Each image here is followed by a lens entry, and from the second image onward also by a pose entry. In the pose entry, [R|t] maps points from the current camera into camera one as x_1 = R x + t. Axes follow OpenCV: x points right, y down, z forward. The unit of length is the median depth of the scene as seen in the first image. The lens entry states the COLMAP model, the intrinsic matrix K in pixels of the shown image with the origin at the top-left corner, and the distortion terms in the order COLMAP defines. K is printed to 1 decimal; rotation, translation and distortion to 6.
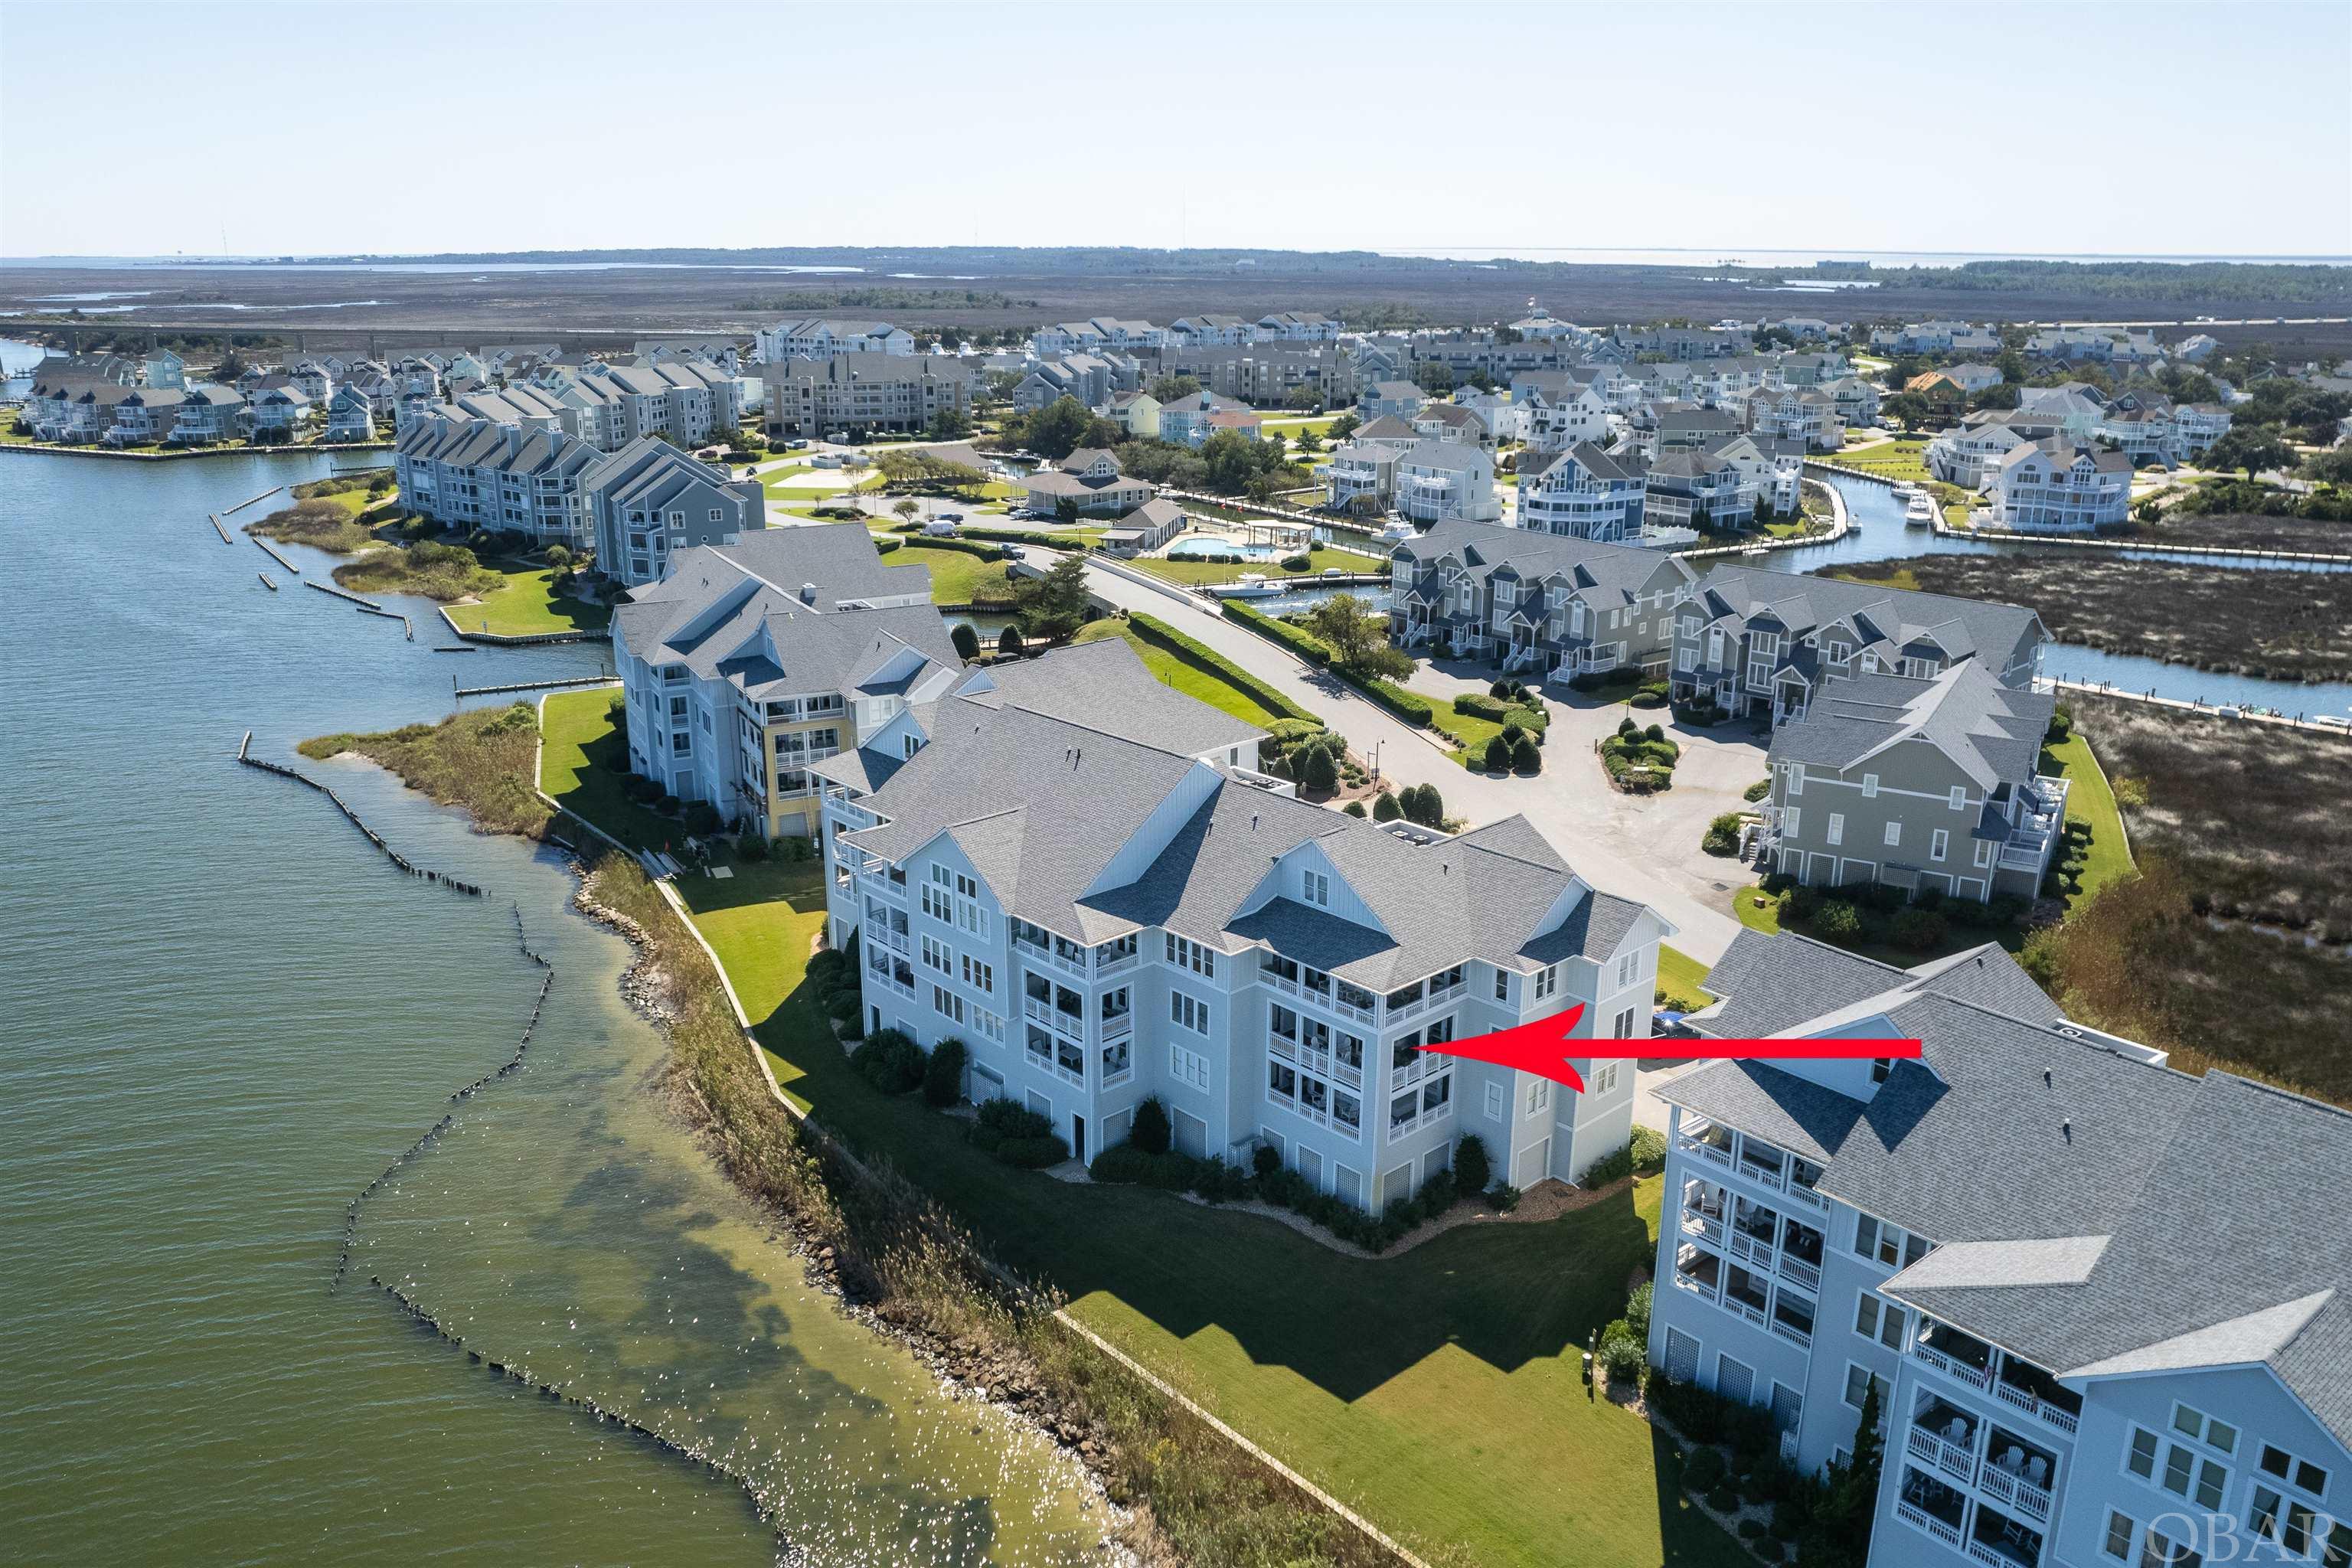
lens RADIAL K [[1801.8, 0, 1182.2], [0, 1801.8, 791.4], [0, 0, 1]] dist [-0.065442, 0.043575]
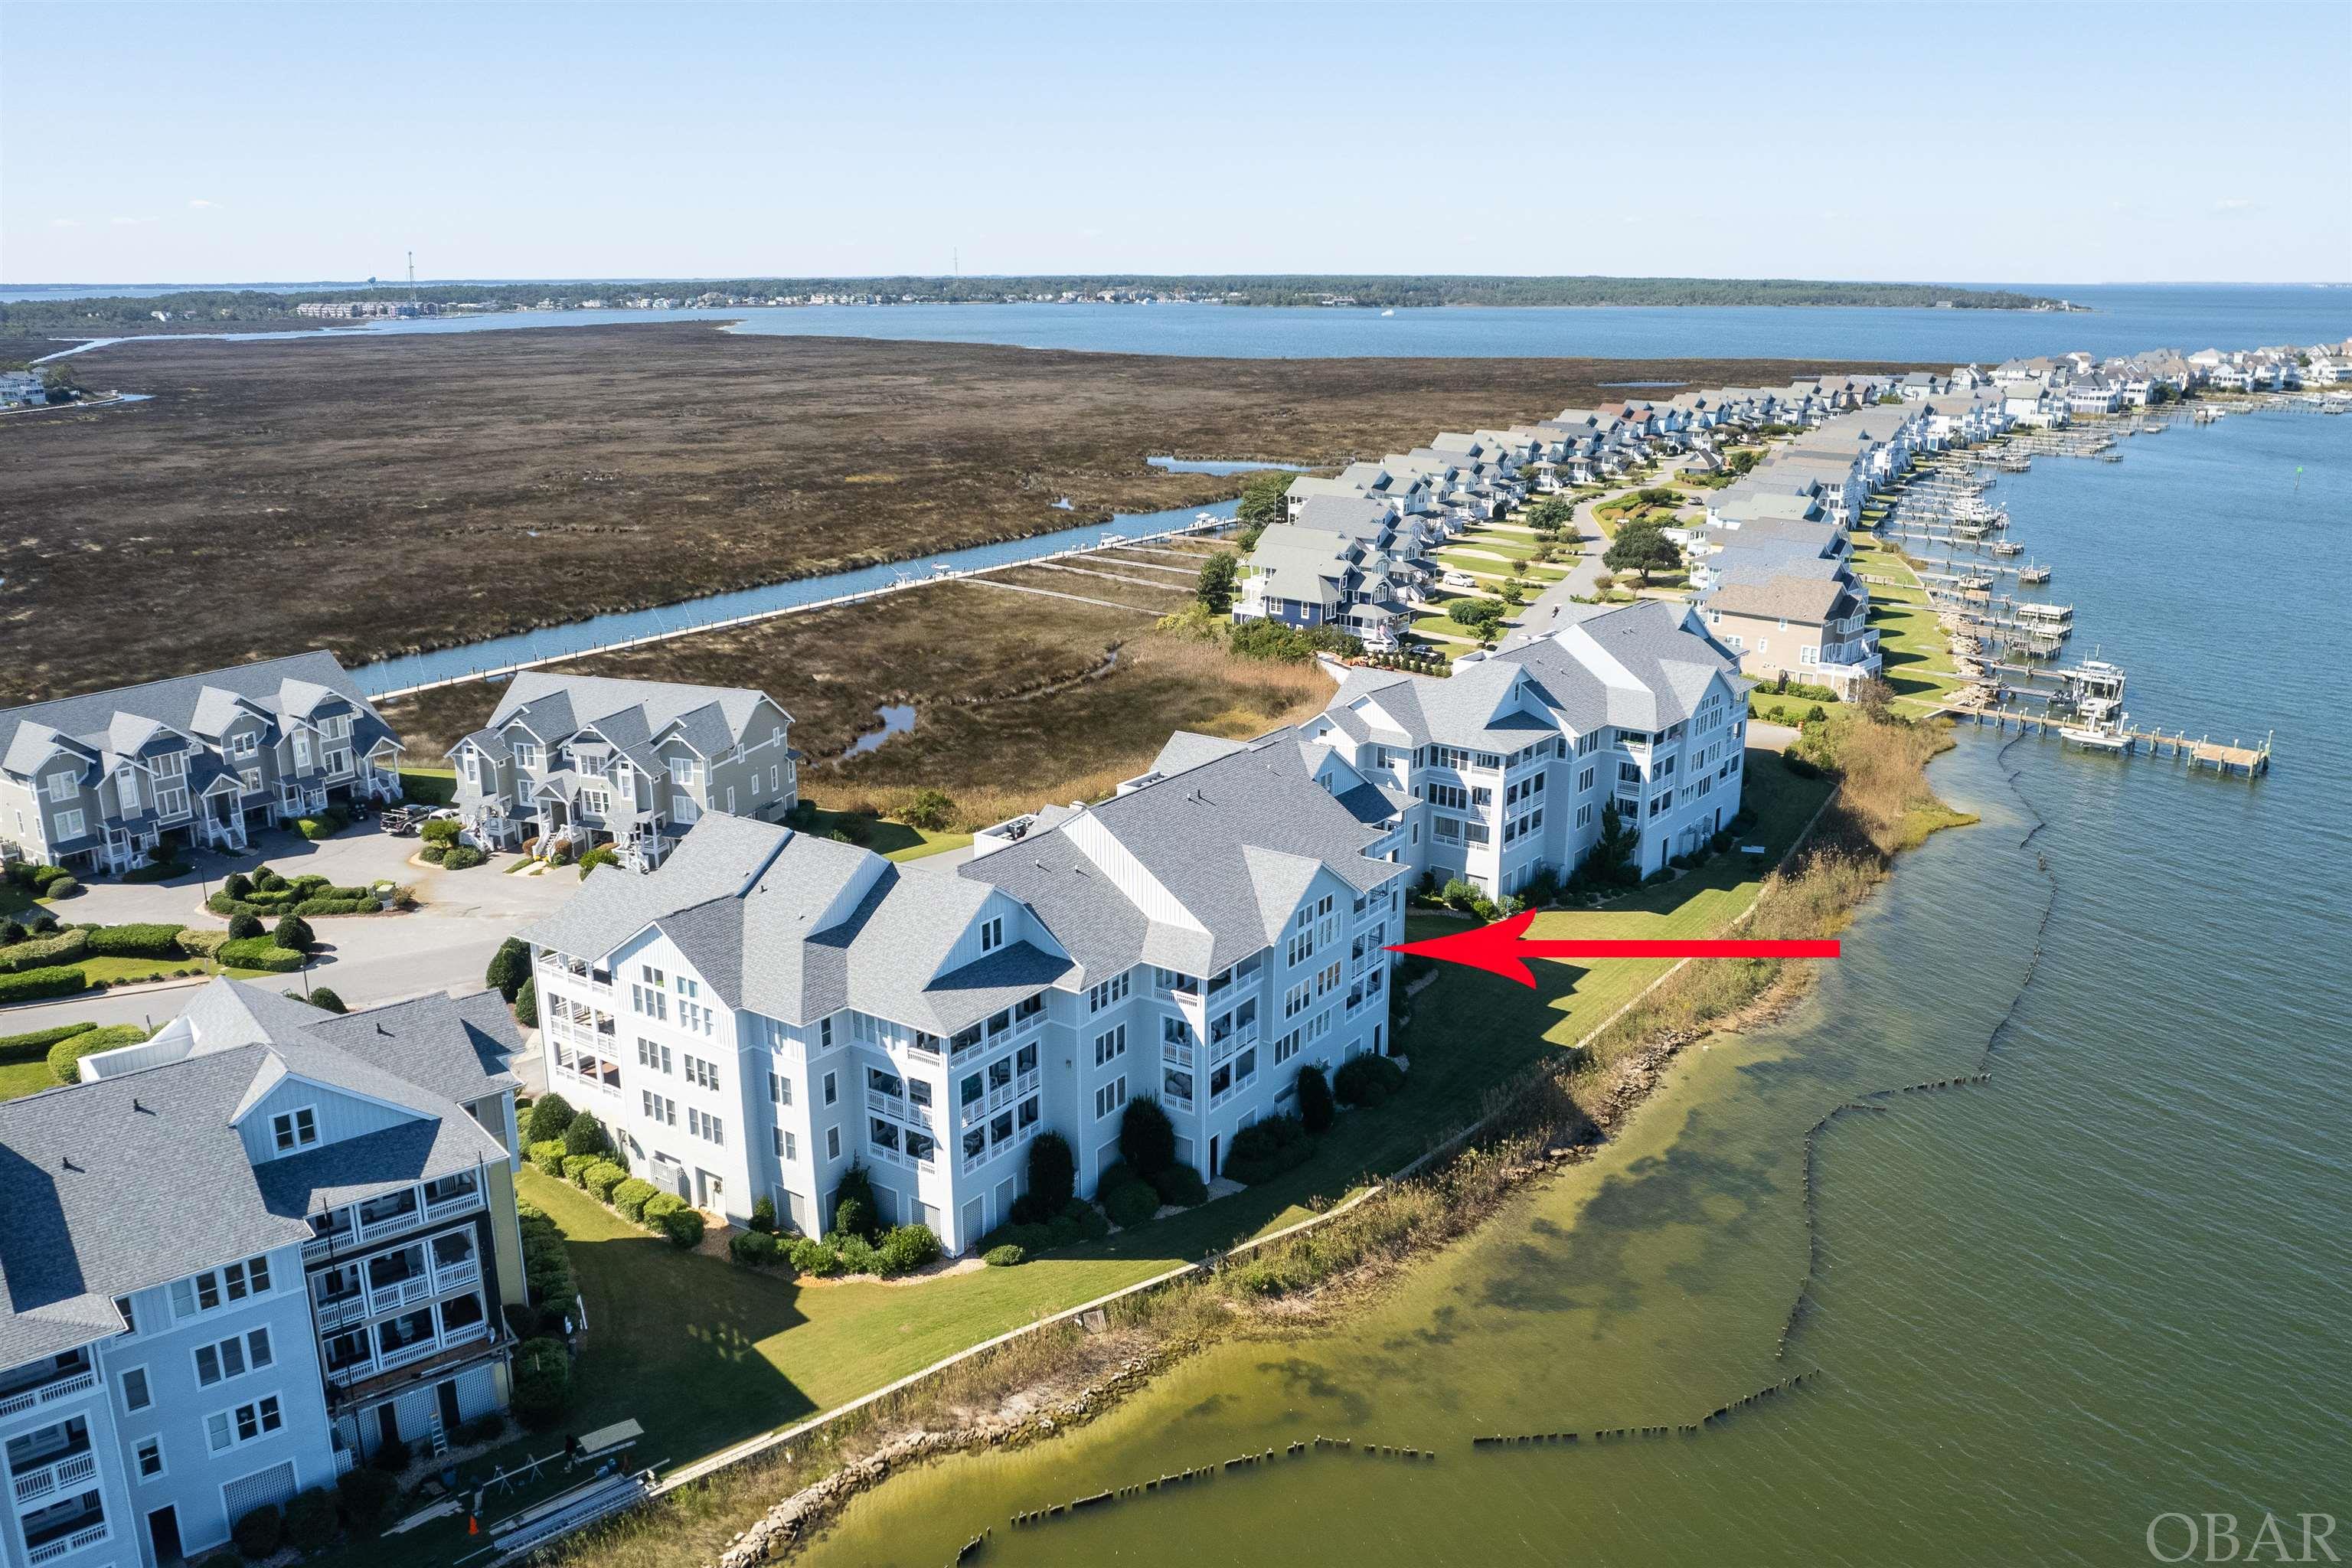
lens RADIAL K [[1801.8, 0, 1182.2], [0, 1801.8, 791.4], [0, 0, 1]] dist [-0.065442, 0.043575]
pose [[-0.210811, -0.273692, 0.938430, -0.532156], [0.290070, 0.899250, 0.327427, -0.188547], [-0.933498, 0.341236, -0.110181, 0.565842]]
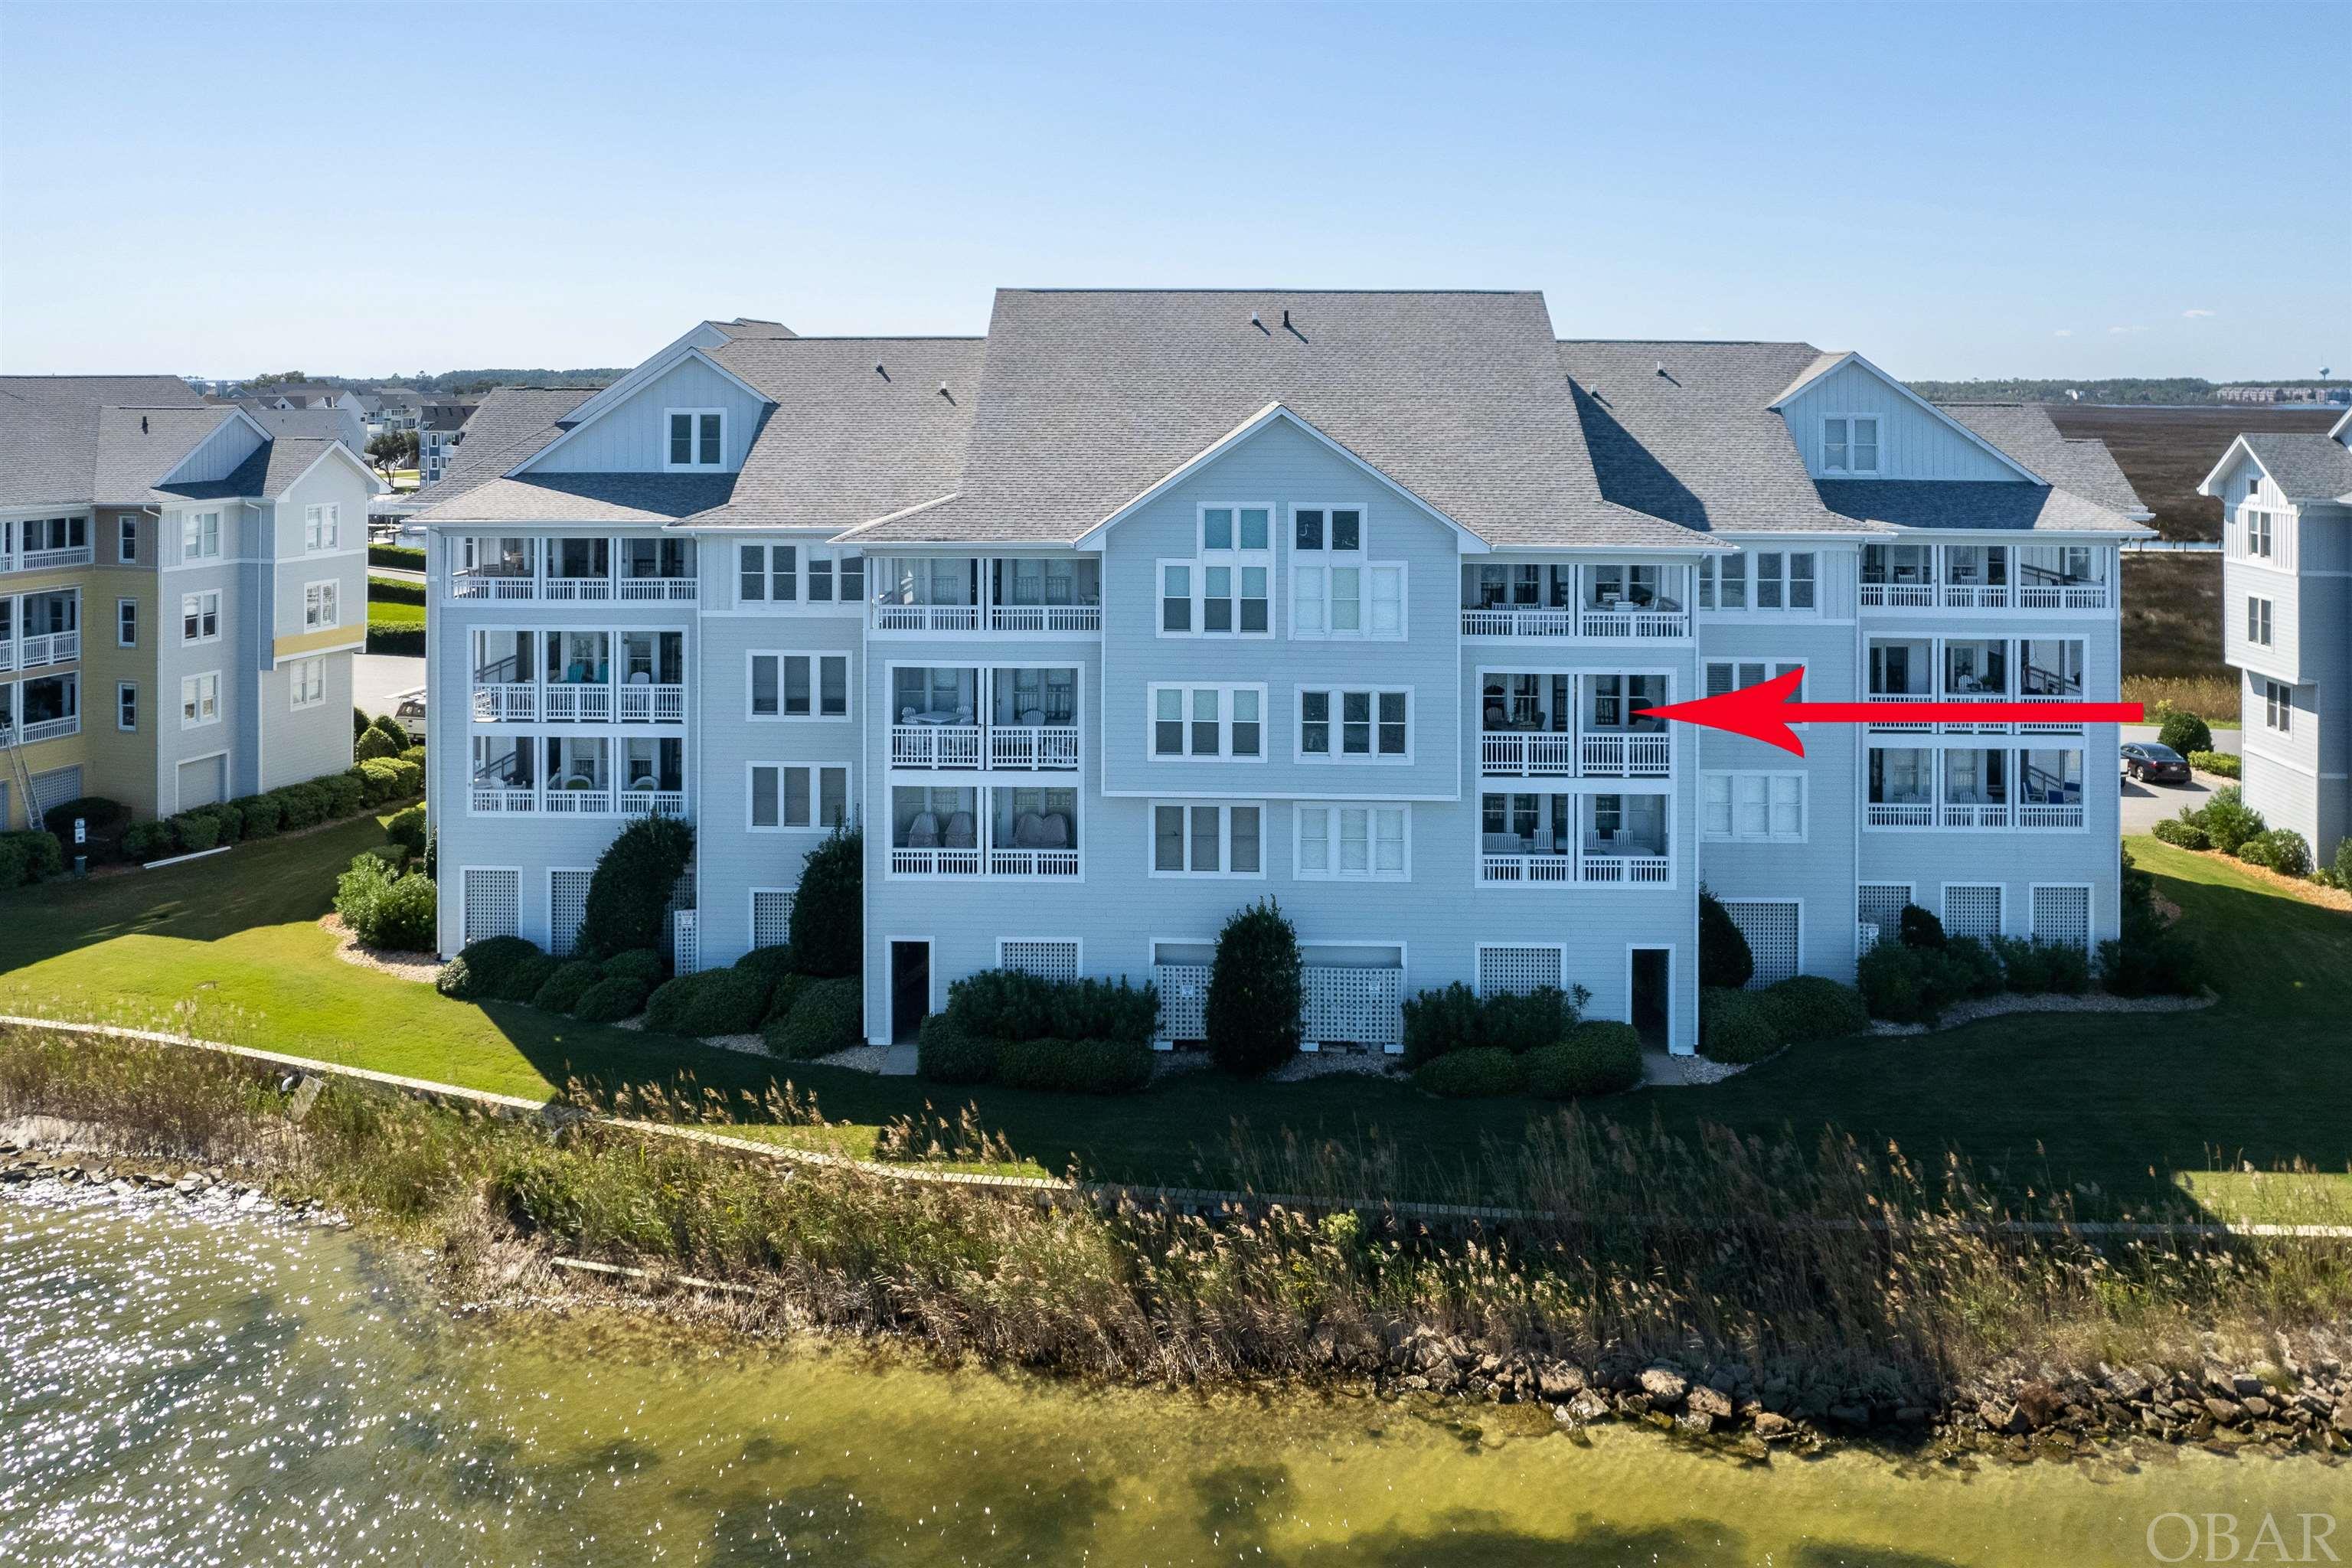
lens RADIAL K [[1806.7, 0, 1104.1], [0, 1806.7, 440.0], [0, 0, 1]] dist [-0.026070, 0.000322]
pose [[0.702293, -0.002426, 0.711884, -0.238099], [0.209738, 0.956314, -0.203653, 0.054794], [-0.680290, 0.292333, 0.672121, 0.344189]]
